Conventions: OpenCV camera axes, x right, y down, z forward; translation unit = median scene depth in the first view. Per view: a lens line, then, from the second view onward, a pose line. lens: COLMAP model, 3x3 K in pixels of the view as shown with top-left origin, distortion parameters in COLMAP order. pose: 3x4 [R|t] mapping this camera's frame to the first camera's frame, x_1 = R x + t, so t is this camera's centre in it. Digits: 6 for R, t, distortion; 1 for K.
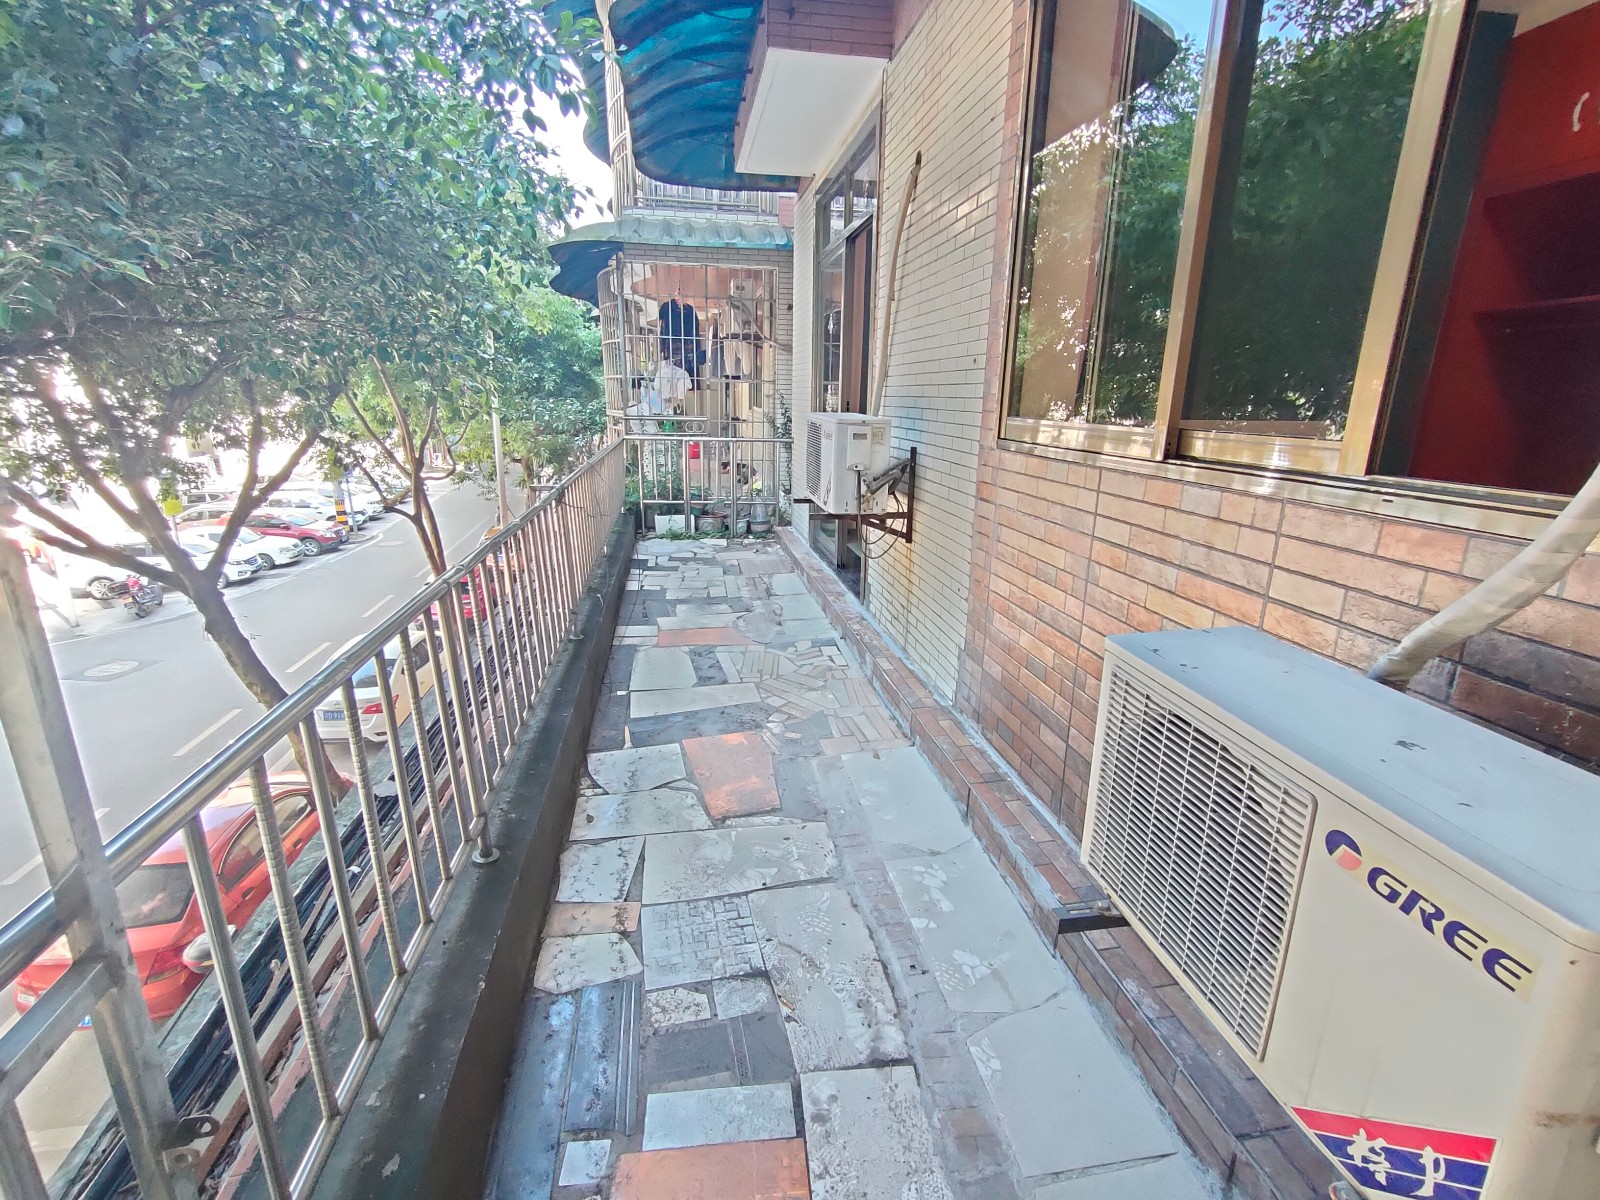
lens RADIAL K [[734.1, 0, 786.9], [0, 734.1, 593.2], [0, 0, 1]] dist [0.003079, 0.002107]
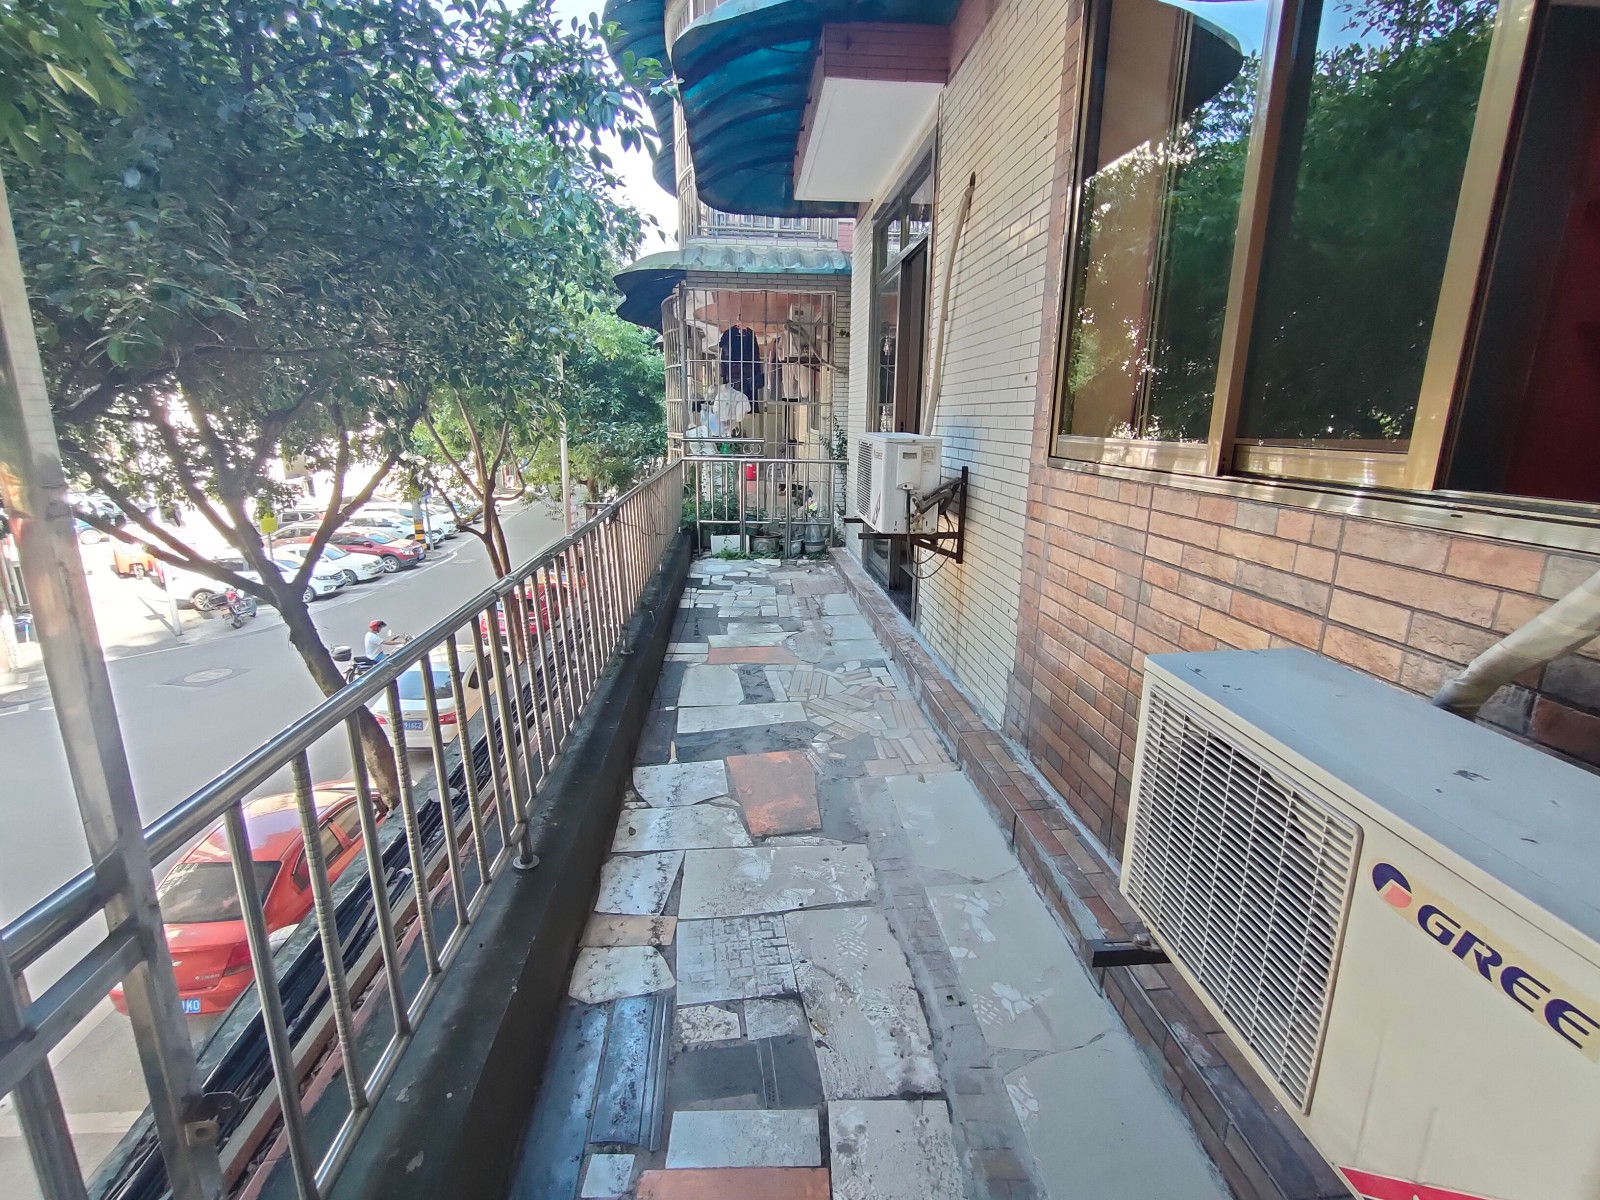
lens RADIAL K [[734.1, 0, 786.2], [0, 734.1, 591.7], [0, 0, 1]] dist [0.003079, 0.002107]
pose [[0.996644, 0.013655, -0.080708, 0.017527], [-0.016230, 0.999377, -0.031339, 0.005467], [0.080230, 0.032544, 0.996245, 0.000987]]
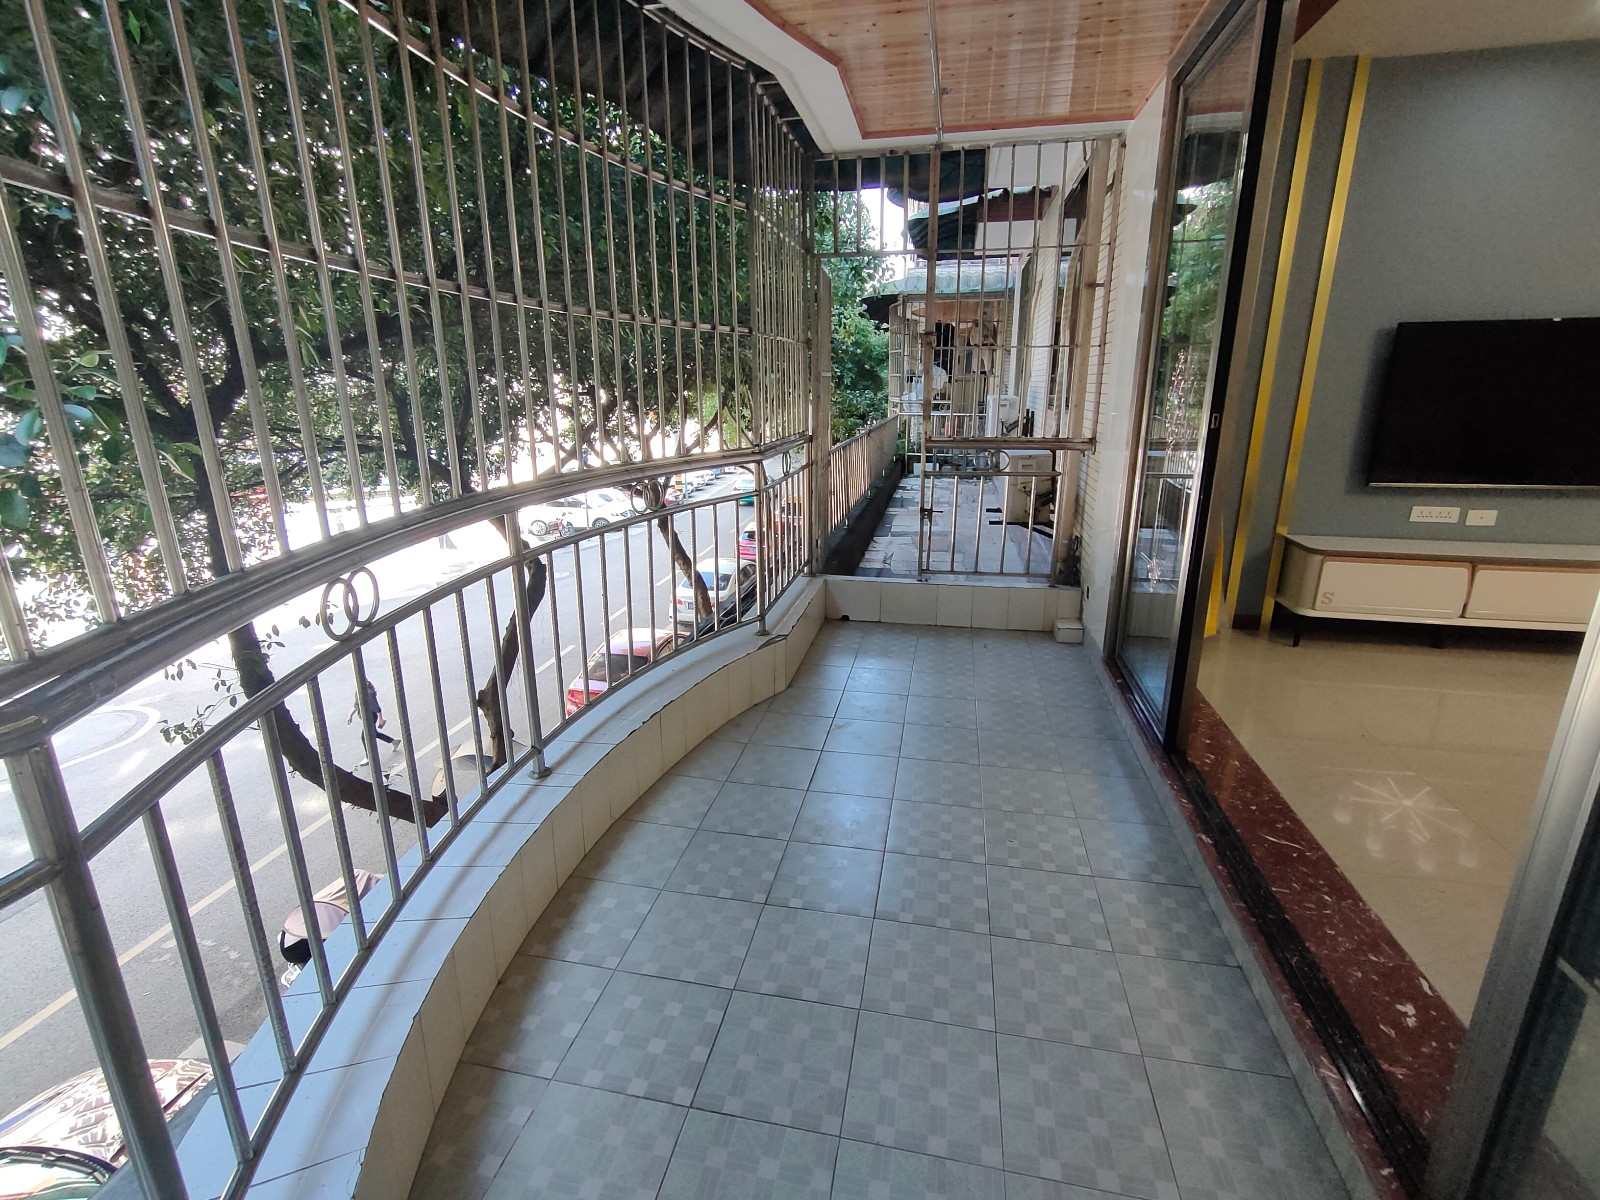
lens RADIAL K [[734.1, 0, 798.2], [0, 734.1, 597.6], [0, 0, 1]] dist [0.003079, 0.002107]
pose [[0.940138, 0.078233, -0.331692, 0.351196], [-0.072533, 0.996928, 0.029551, 0.406803], [0.332984, -0.003723, 0.942925, -1.522723]]
